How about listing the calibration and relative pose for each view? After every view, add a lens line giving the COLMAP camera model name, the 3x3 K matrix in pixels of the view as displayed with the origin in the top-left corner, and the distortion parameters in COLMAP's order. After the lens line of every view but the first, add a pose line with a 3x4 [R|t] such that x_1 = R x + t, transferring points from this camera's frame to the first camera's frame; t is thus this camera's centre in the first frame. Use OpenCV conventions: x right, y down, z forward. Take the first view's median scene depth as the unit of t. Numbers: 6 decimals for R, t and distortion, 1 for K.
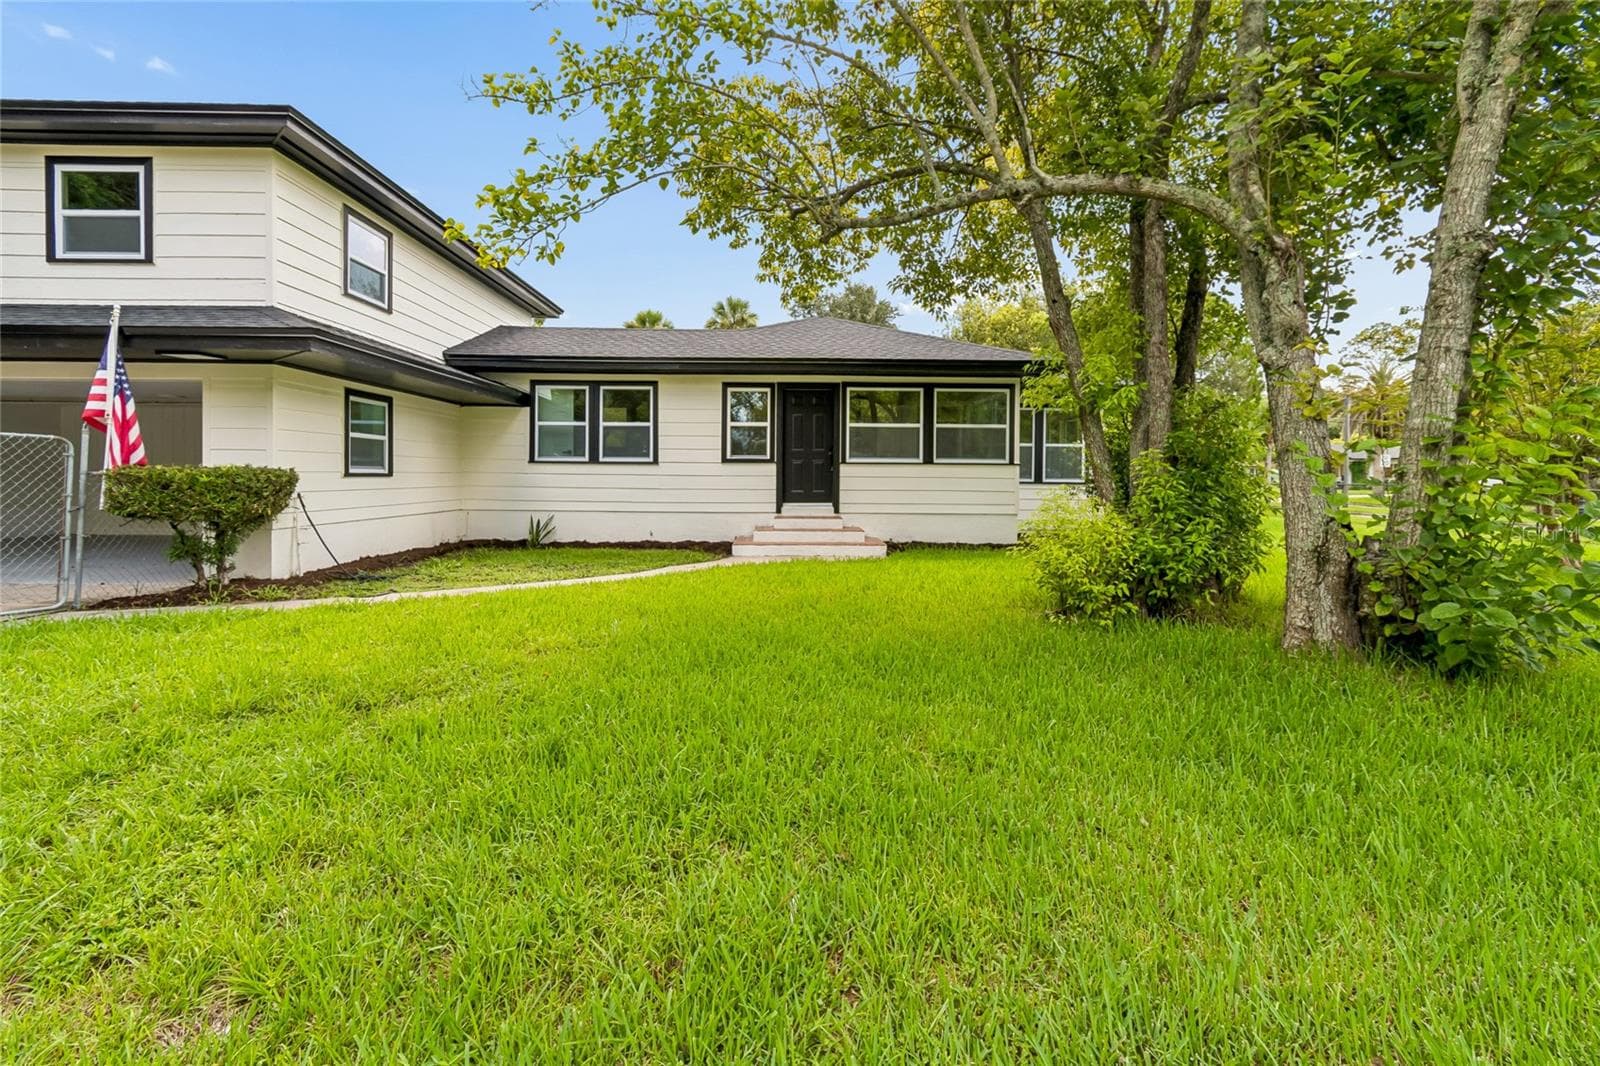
lens RADIAL K [[711.4, 0, 818.1], [0, 711.4, 477.1], [0, 0, 1]] dist [-0.004360, -0.000948]
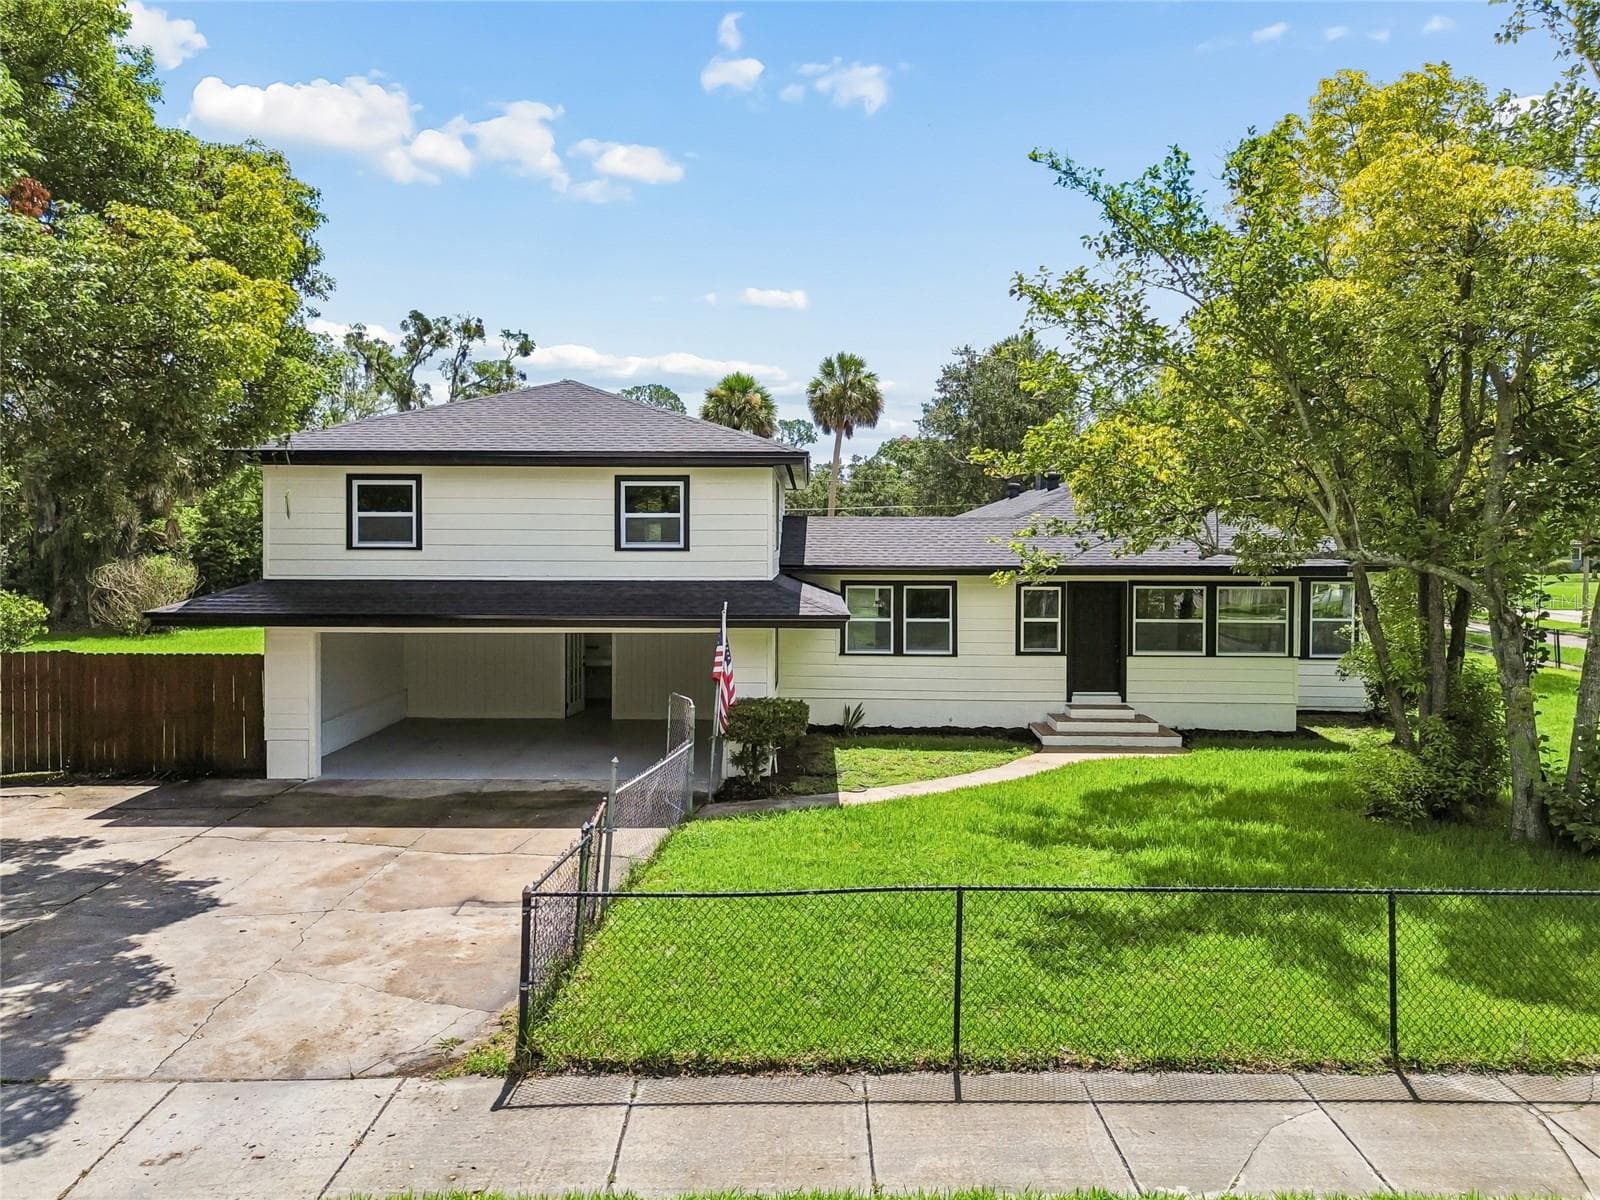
lens RADIAL K [[1138.0, 0, 796.3], [0, 1138.0, 547.7], [0, 0, 1]] dist [0.052247, -0.039477]
pose [[0.998188, -0.001321, -0.060161, -0.364718], [0.001578, 0.999990, 0.004217, -0.192012], [0.060155, -0.004304, 0.998180, -0.755771]]
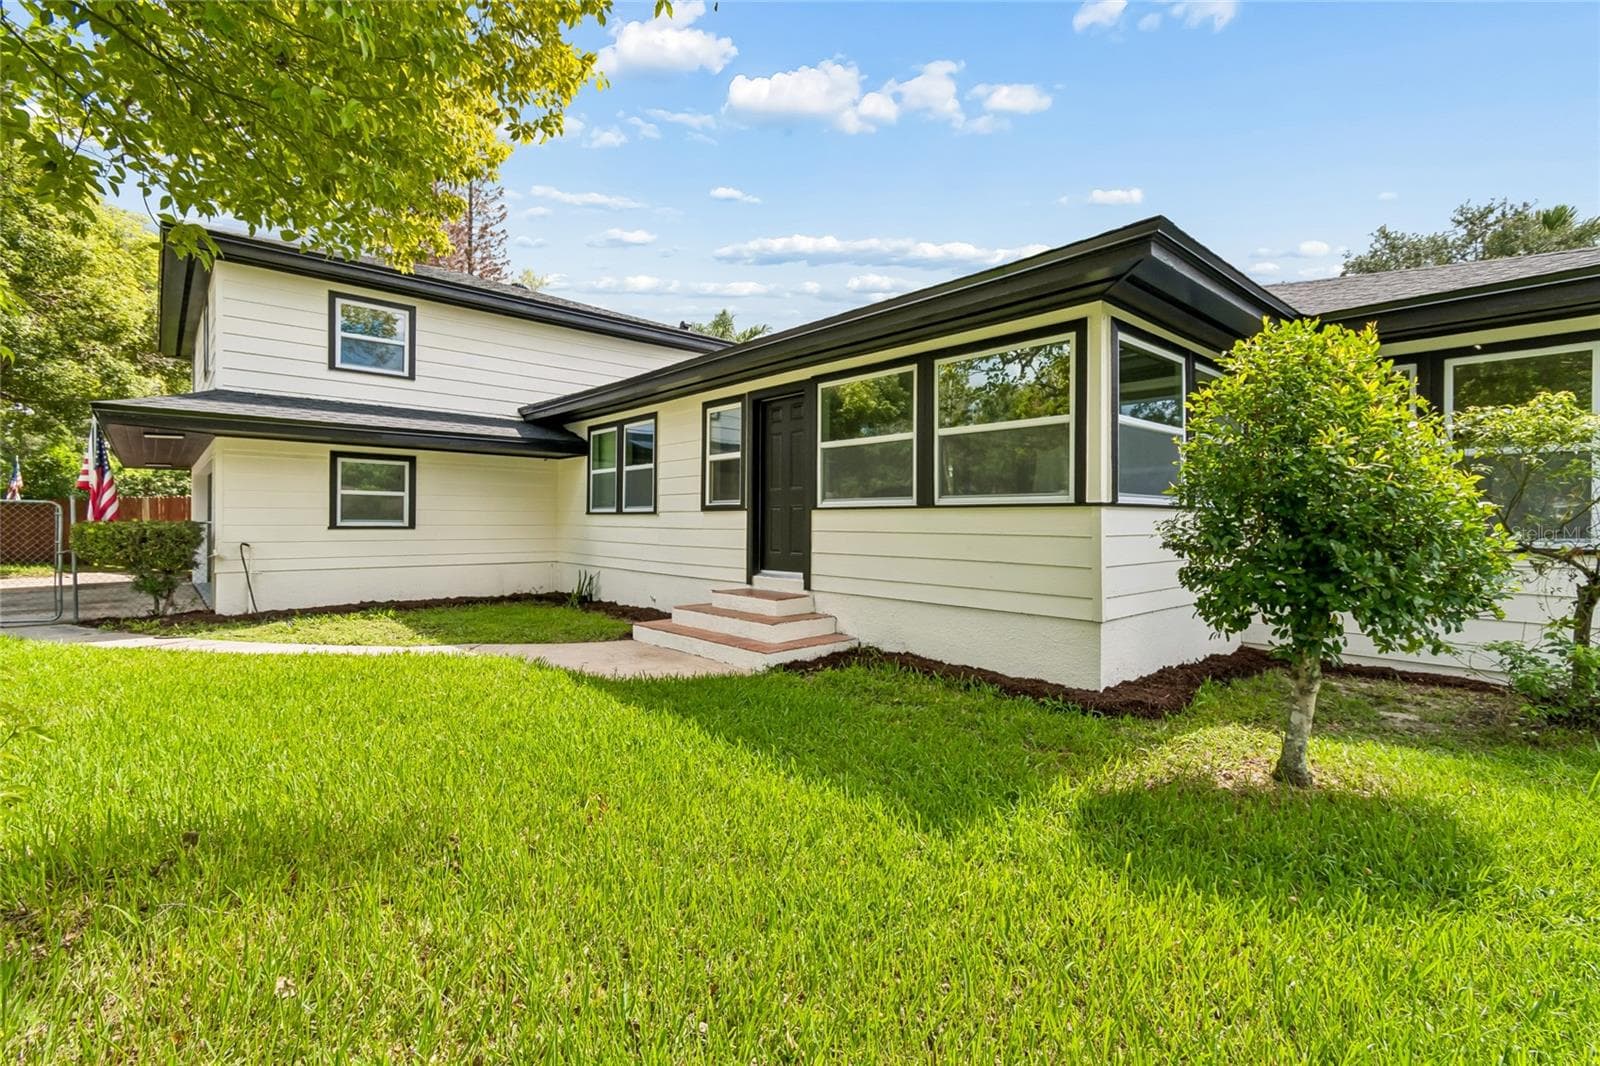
lens RADIAL K [[711.4, 0, 799.5], [0, 711.4, 529.1], [0, 0, 1]] dist [-0.004360, -0.000948]
pose [[0.643246, 0.004384, -0.765647, 0.498441], [-0.003116, 0.999990, 0.003107, -0.004294], [0.765654, 0.000387, 0.643253, 0.601784]]
